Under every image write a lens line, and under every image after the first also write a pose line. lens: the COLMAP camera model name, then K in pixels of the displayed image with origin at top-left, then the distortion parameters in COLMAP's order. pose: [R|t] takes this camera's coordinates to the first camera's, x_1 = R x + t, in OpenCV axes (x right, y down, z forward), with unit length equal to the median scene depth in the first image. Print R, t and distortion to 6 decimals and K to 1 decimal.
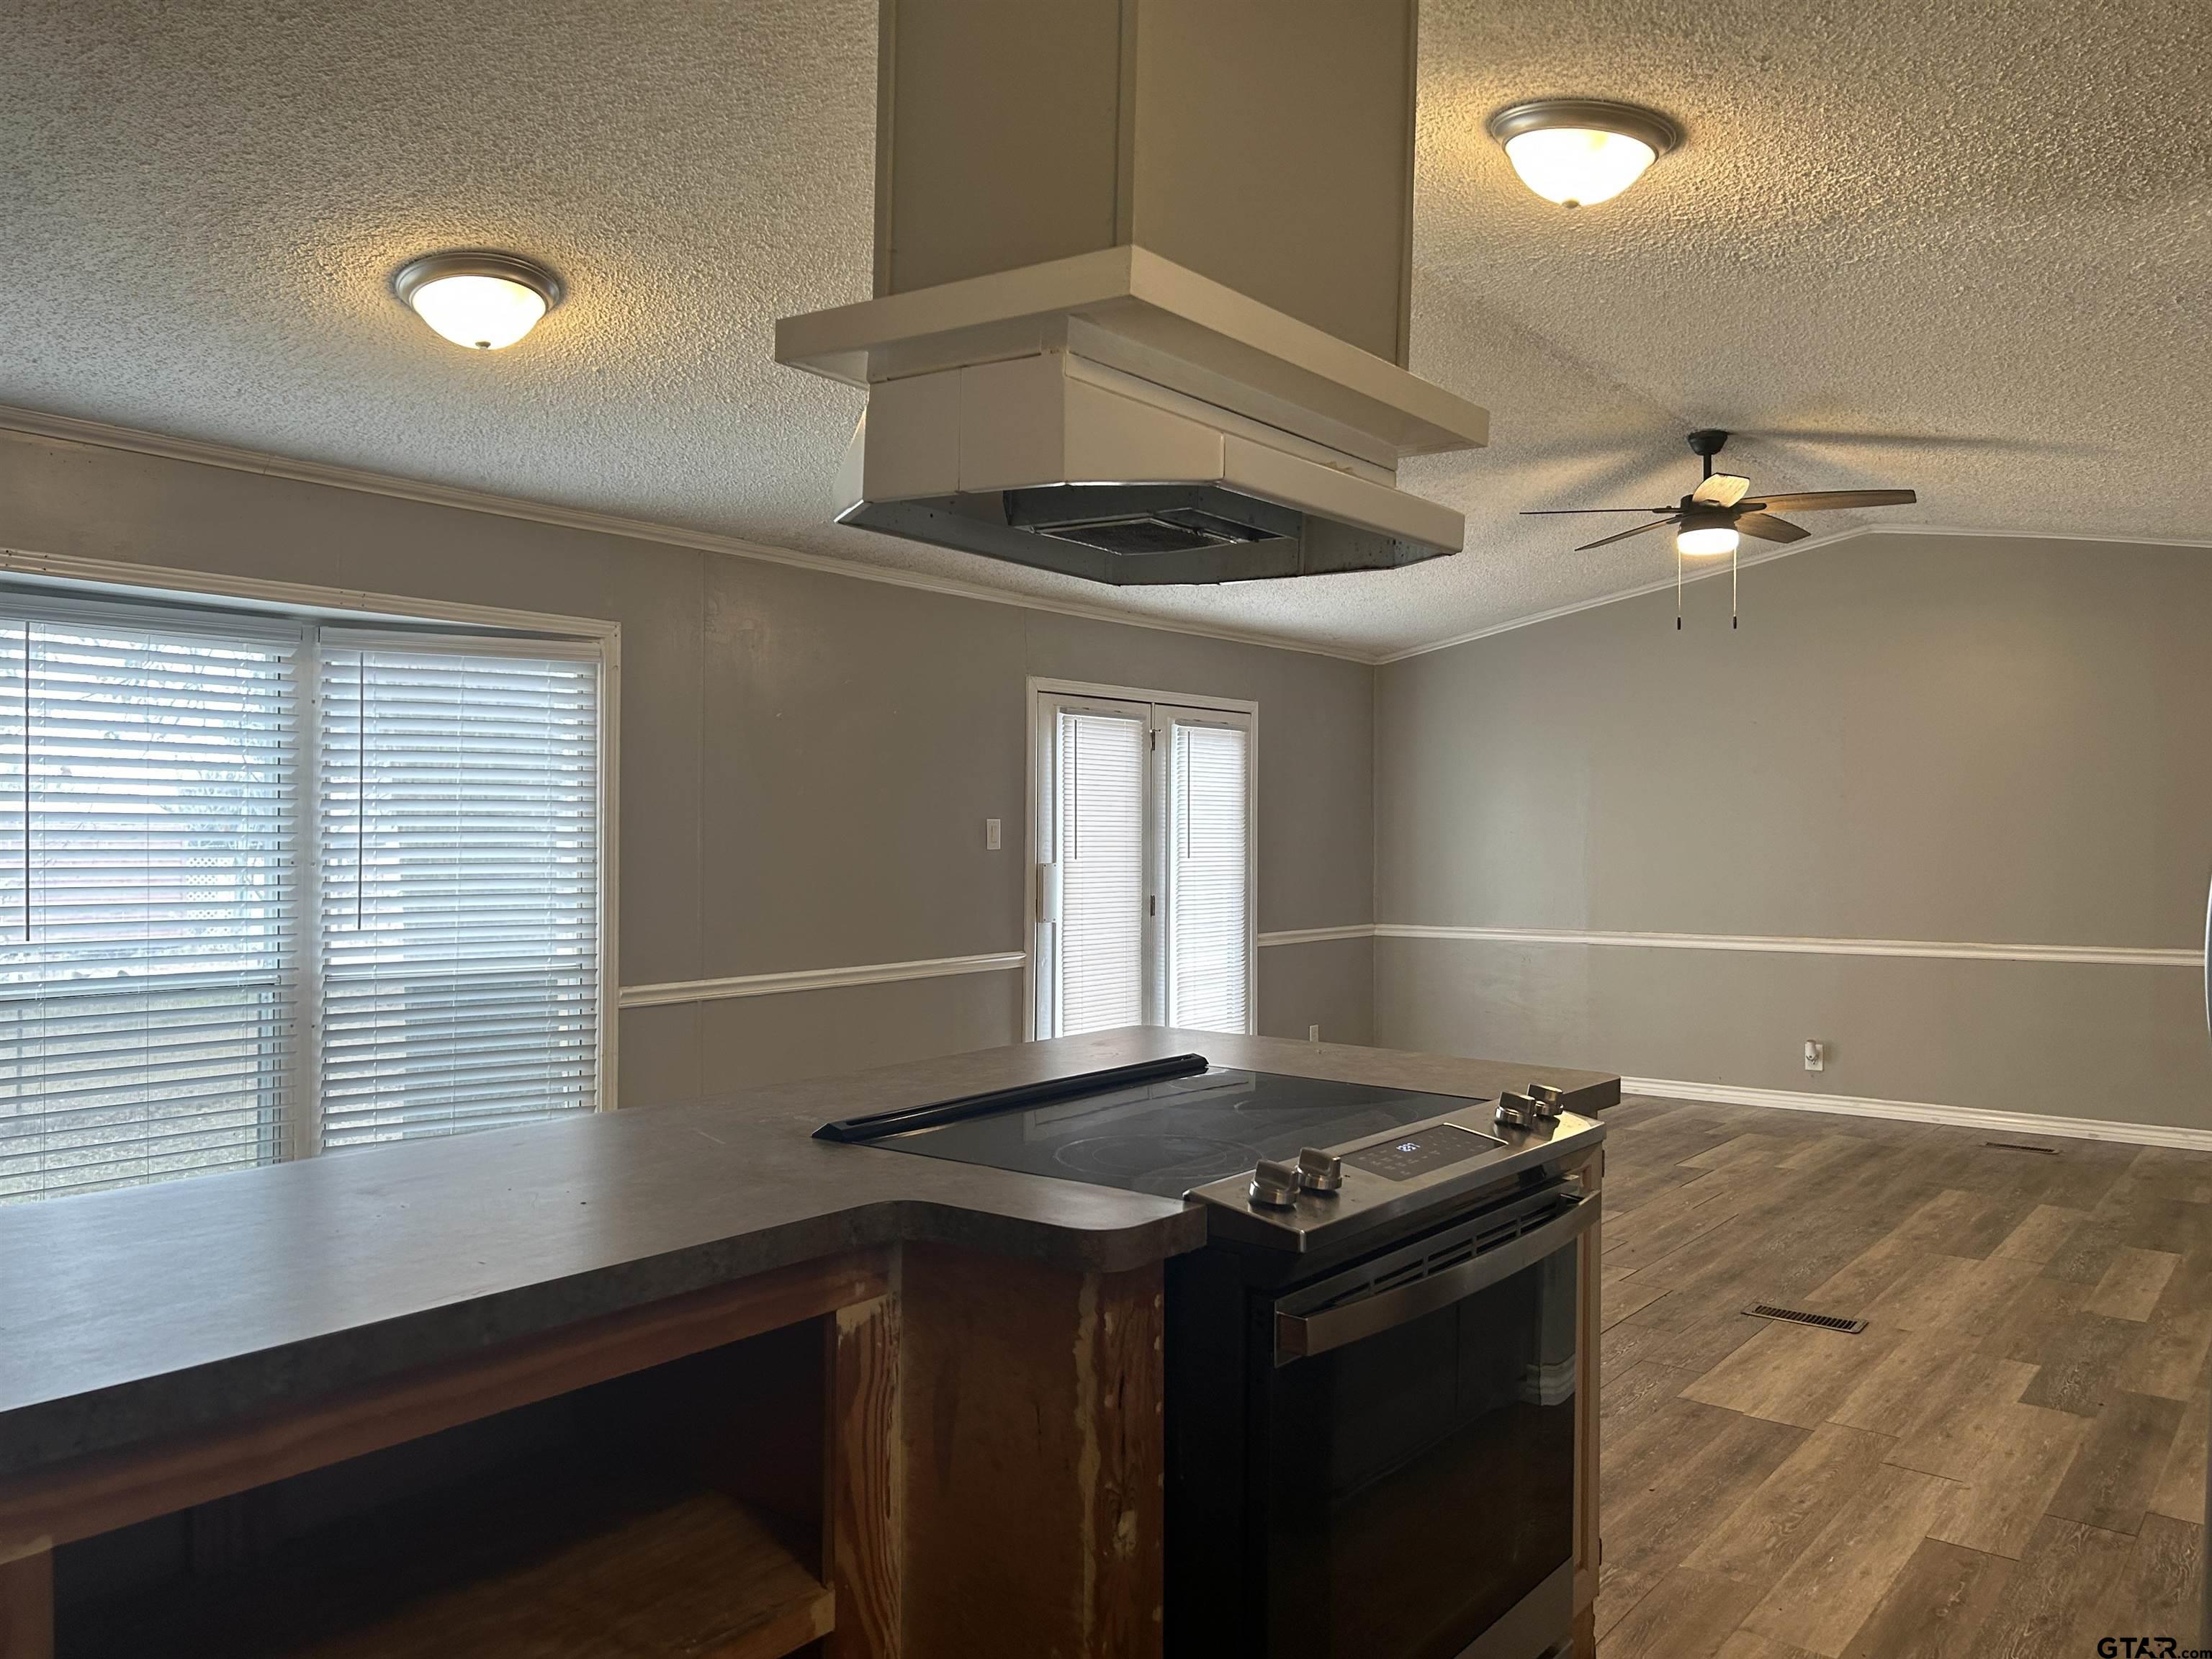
lens RADIAL K [[1657.2, 0, 1124.7], [0, 1657.2, 816.4], [0, 0, 1]] dist [0.070335, -0.076319]
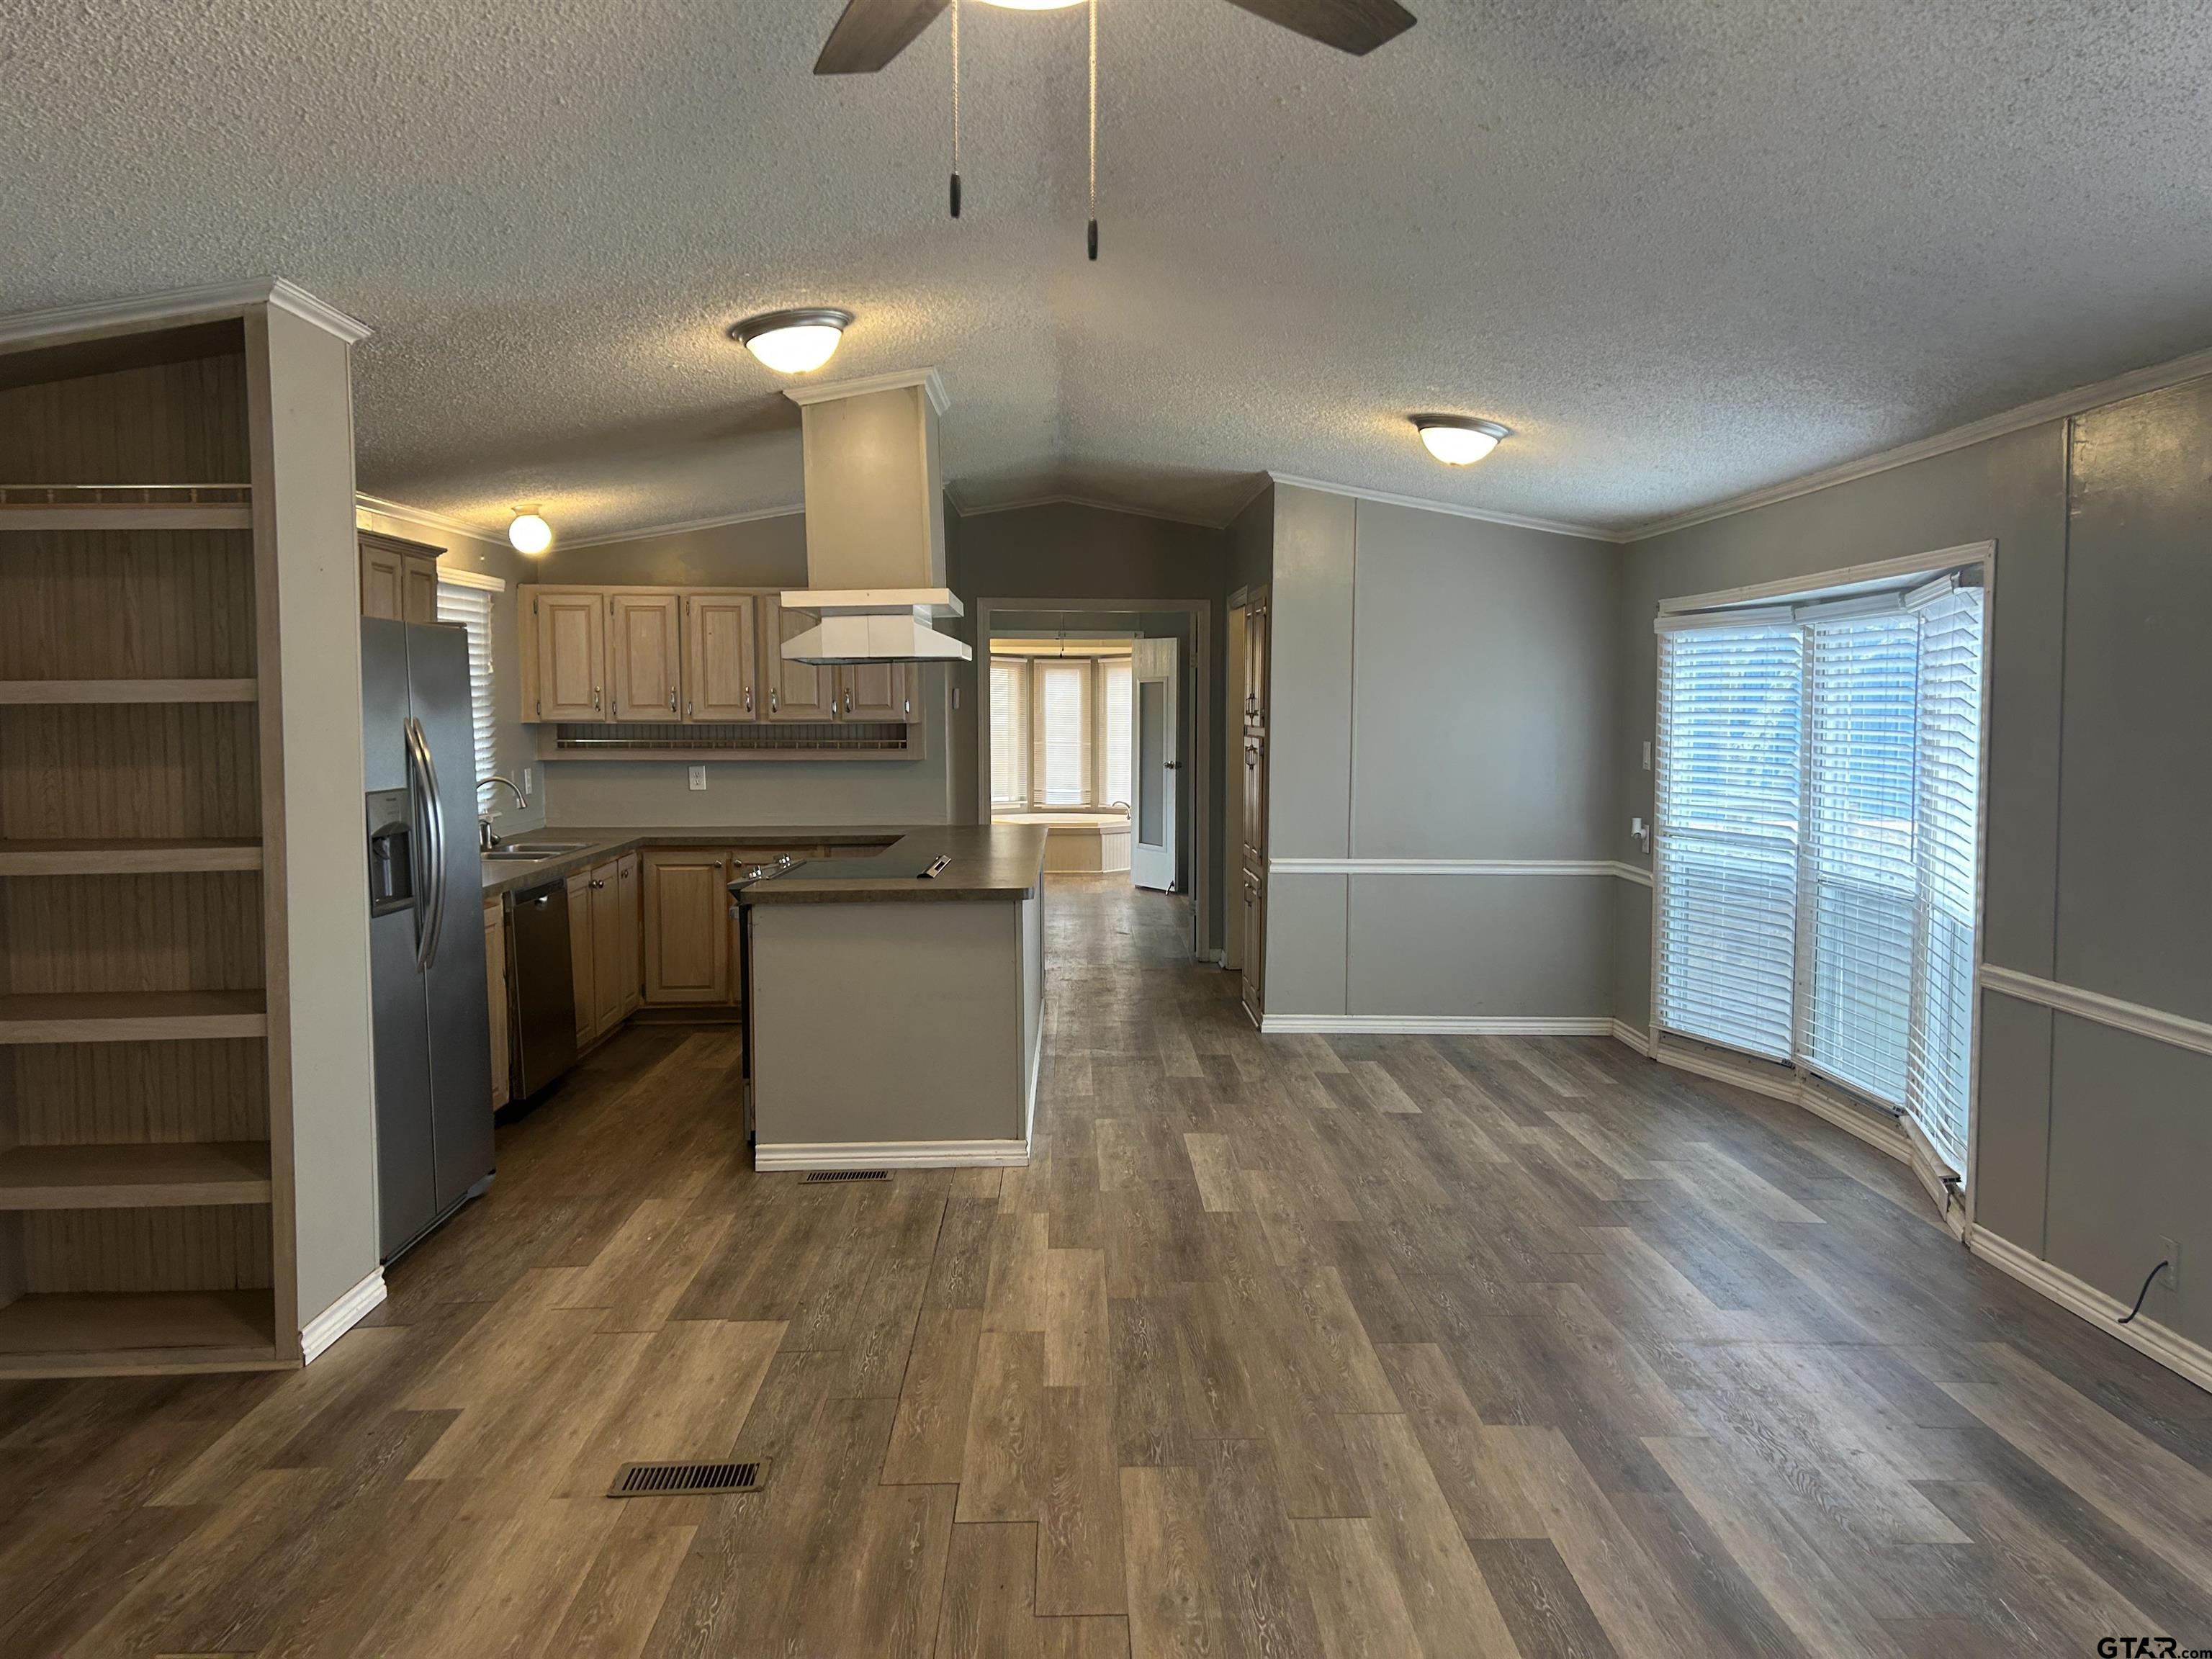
lens RADIAL K [[1657.2, 0, 1119.3], [0, 1657.2, 801.0], [0, 0, 1]] dist [0.070335, -0.076319]
pose [[-0.774851, 0.029754, -0.631443, 0.815520], [0.003011, 0.999054, 0.043381, -0.030134], [0.632137, 0.031713, -0.774208, 1.914290]]
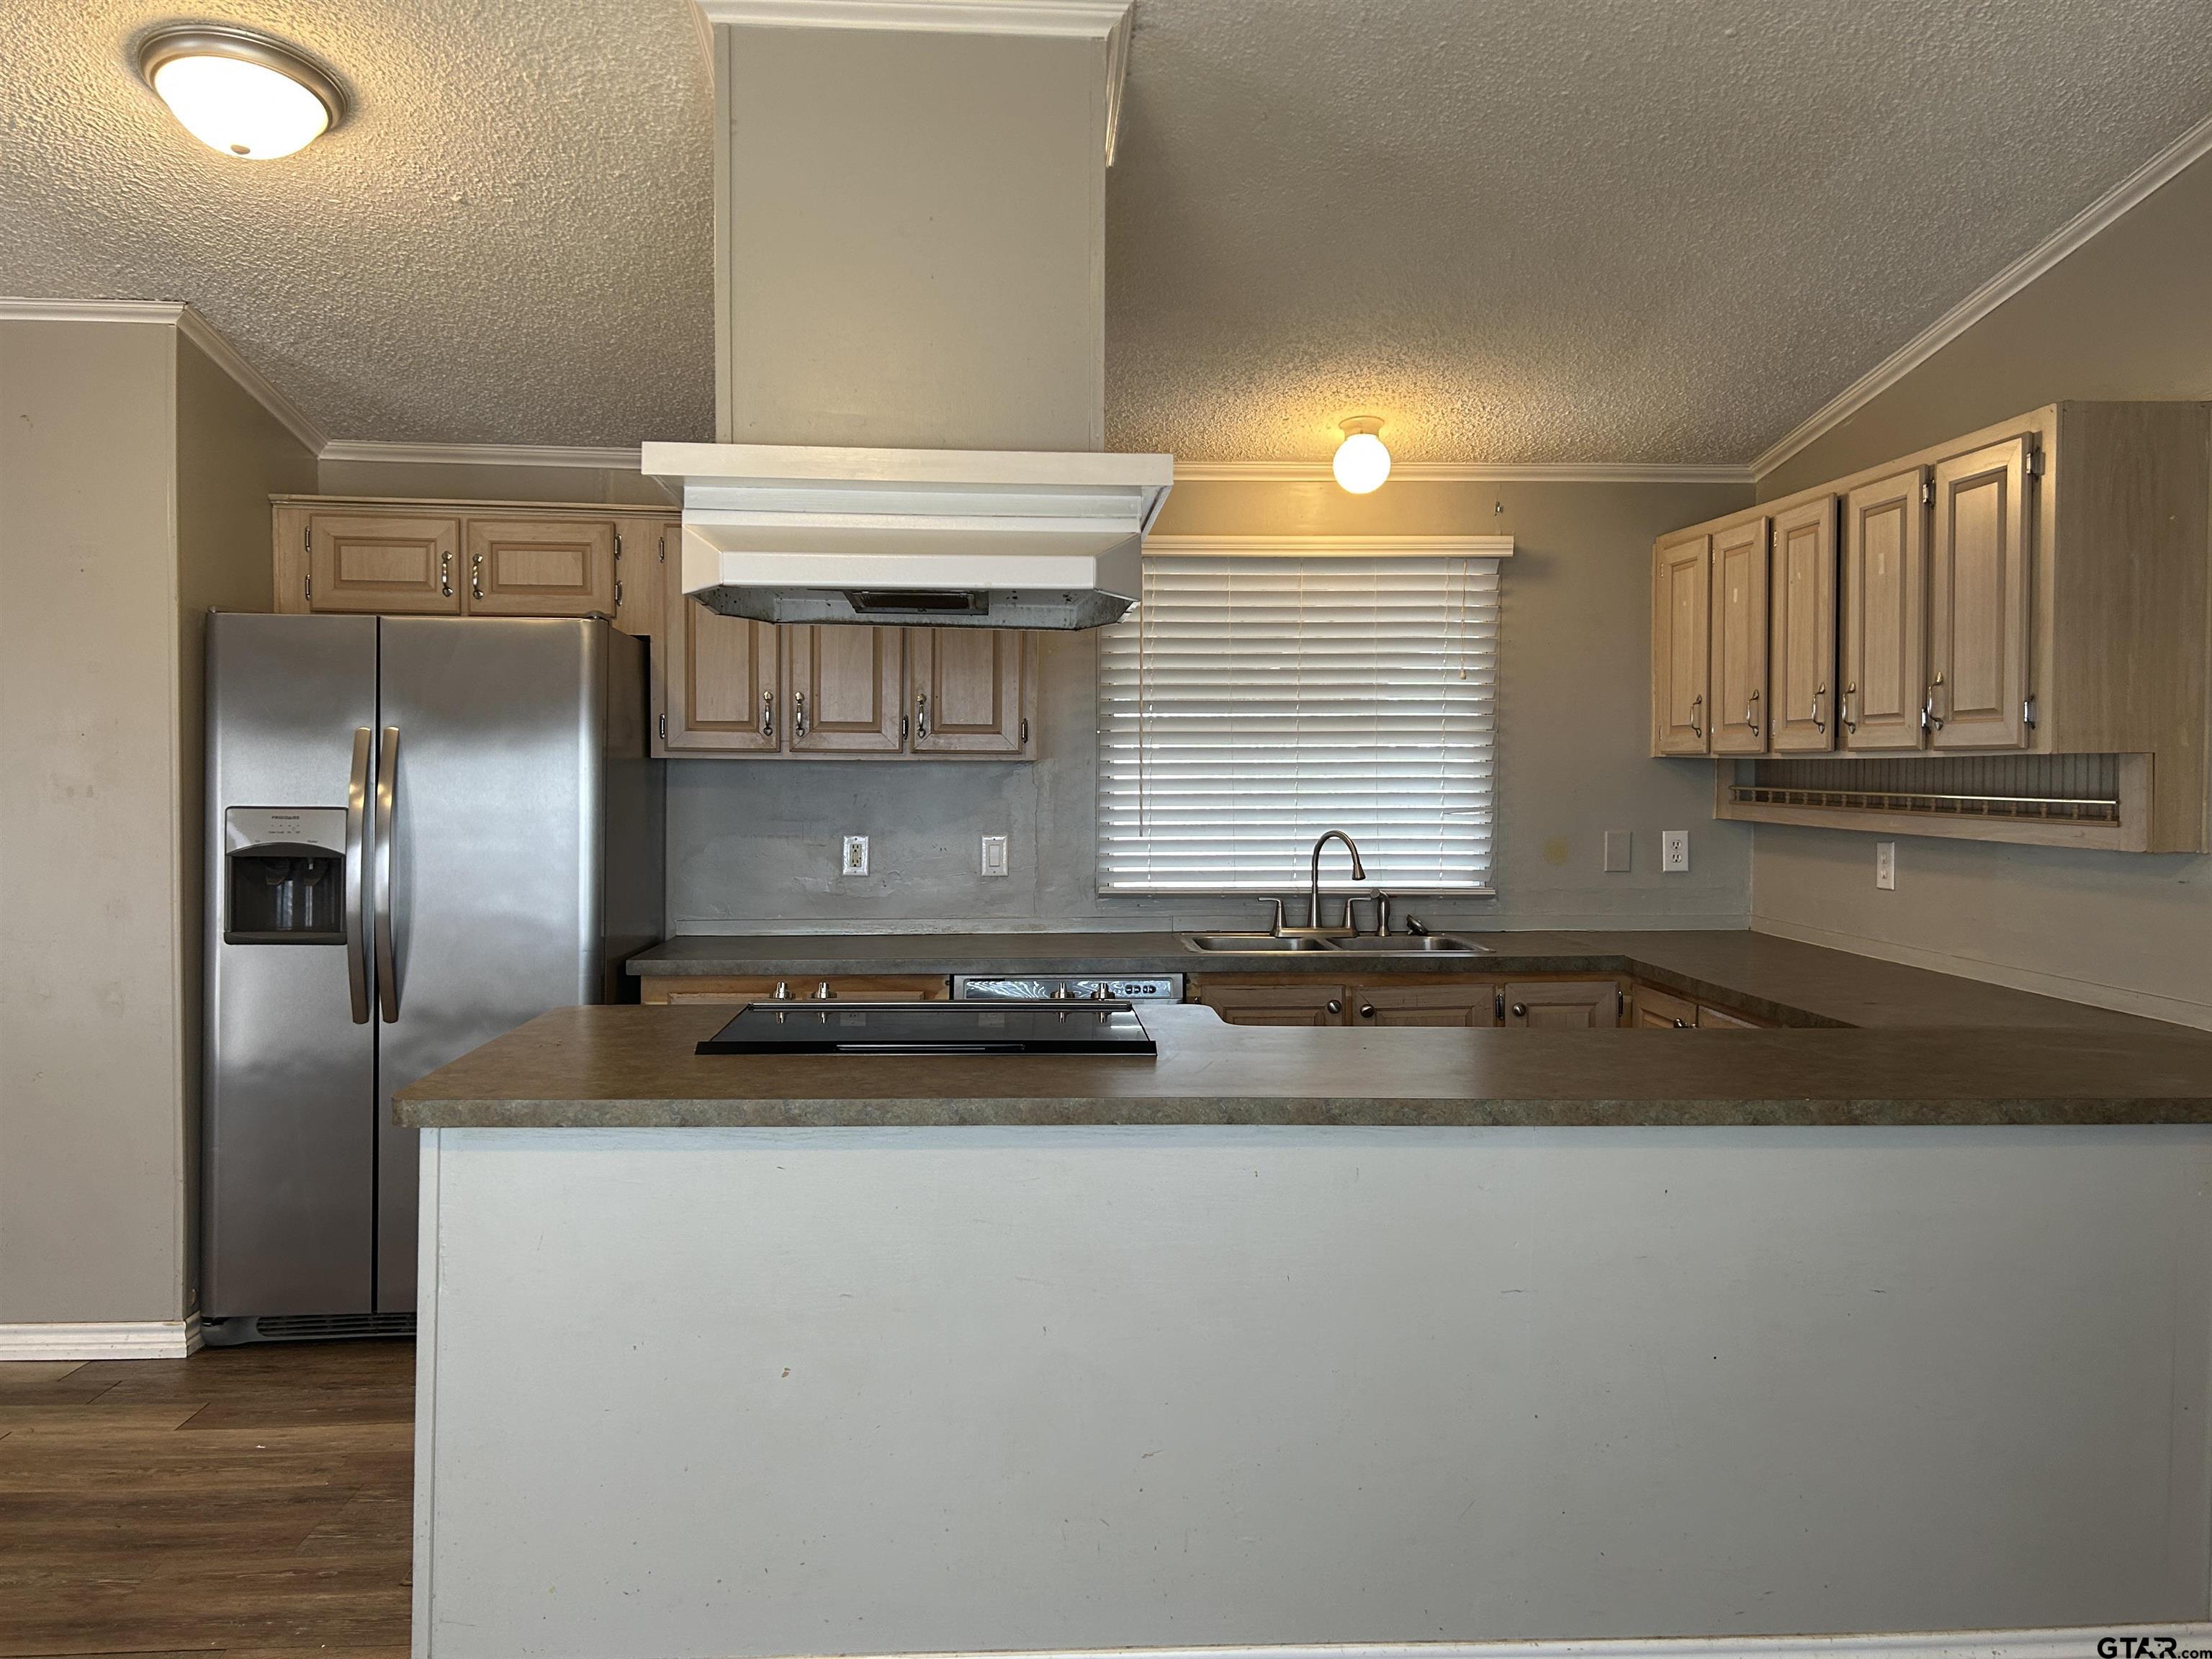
lens RADIAL K [[1657.2, 0, 1133.6], [0, 1657.2, 819.8], [0, 0, 1]] dist [0.070335, -0.076319]
pose [[-0.663581, -0.042104, 0.746919, -0.625698], [-0.019310, 0.999046, 0.039161, -0.032495], [-0.747855, 0.011563, -0.663761, 1.007556]]
